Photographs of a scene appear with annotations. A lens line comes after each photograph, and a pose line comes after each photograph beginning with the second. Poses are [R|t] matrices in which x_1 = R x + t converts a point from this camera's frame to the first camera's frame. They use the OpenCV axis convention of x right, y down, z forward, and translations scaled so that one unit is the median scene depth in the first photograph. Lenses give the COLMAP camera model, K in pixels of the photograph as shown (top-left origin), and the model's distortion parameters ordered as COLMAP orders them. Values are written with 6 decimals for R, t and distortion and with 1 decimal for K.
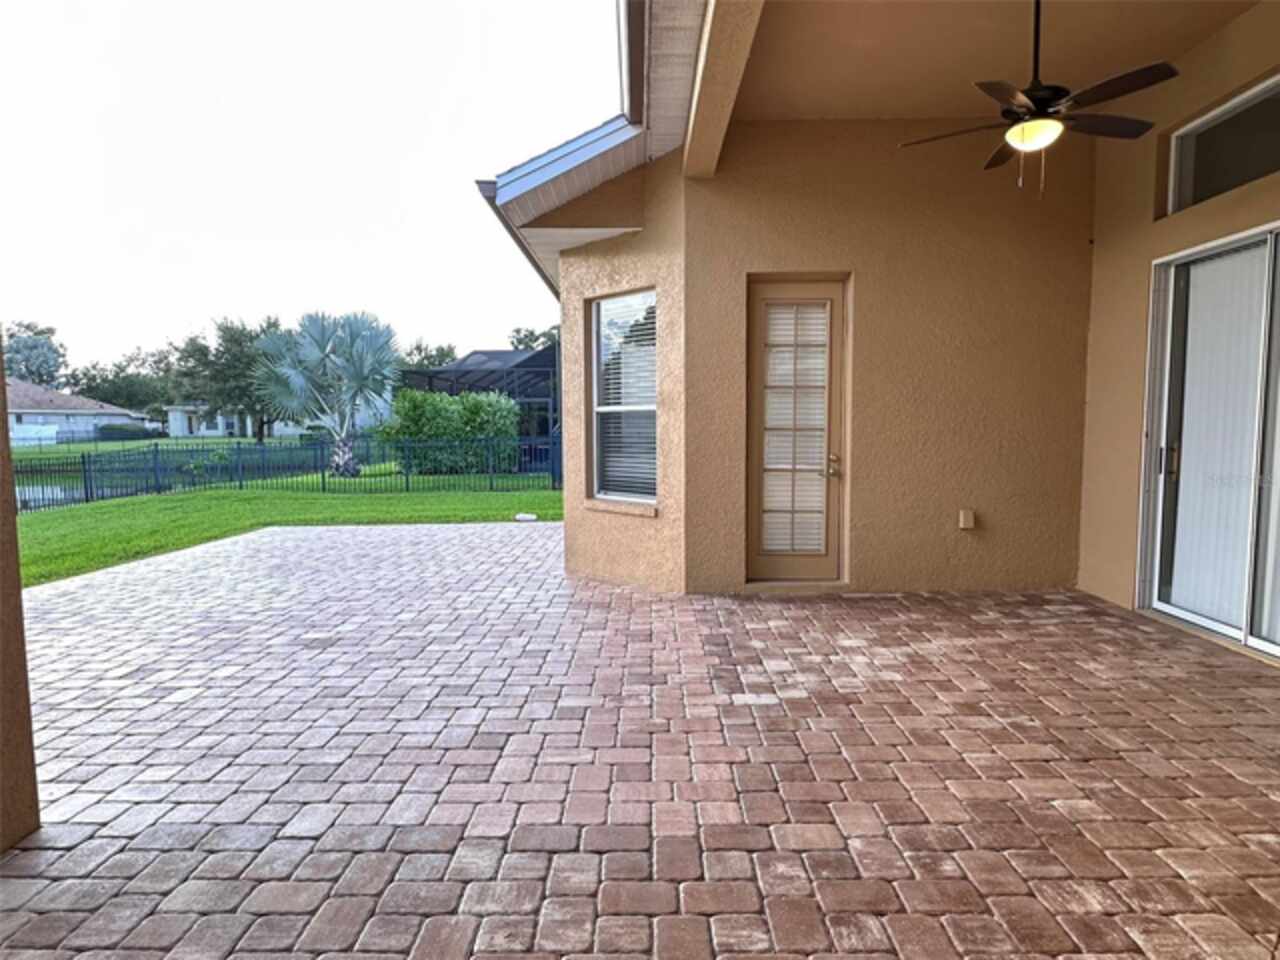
lens RADIAL K [[749.0, 0, 644.1], [0, 749.0, 501.9], [0, 0, 1]] dist [-0.001636, 0.001741]
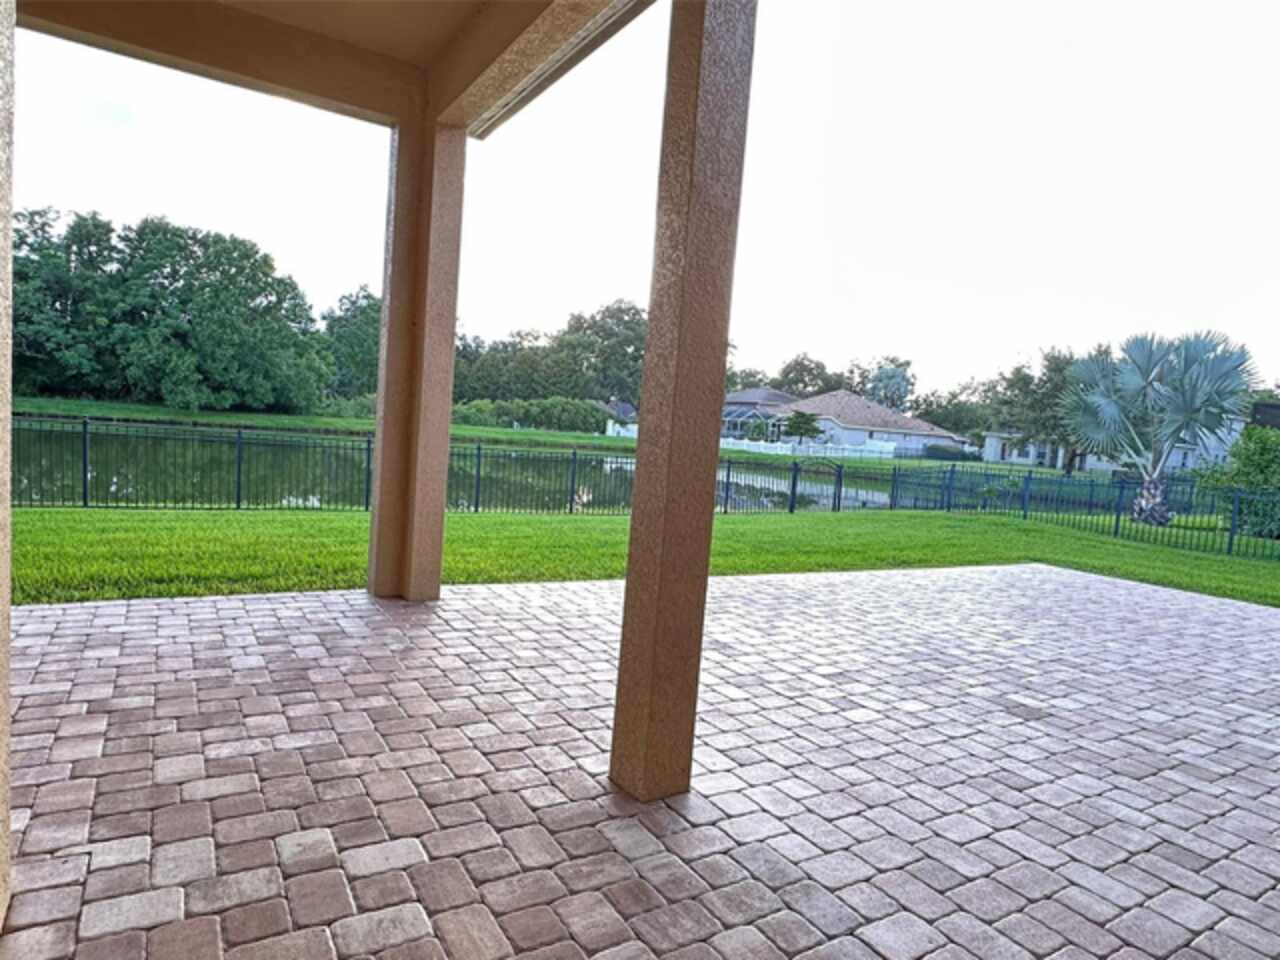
lens RADIAL K [[749.0, 0, 644.1], [0, 749.0, 501.9], [0, 0, 1]] dist [-0.001636, 0.001741]
pose [[0.538477, 0.135718, -0.831639, 0.006138], [-0.169220, 0.984255, 0.051055, -0.013228], [0.825474, 0.113238, 0.552964, 0.136322]]
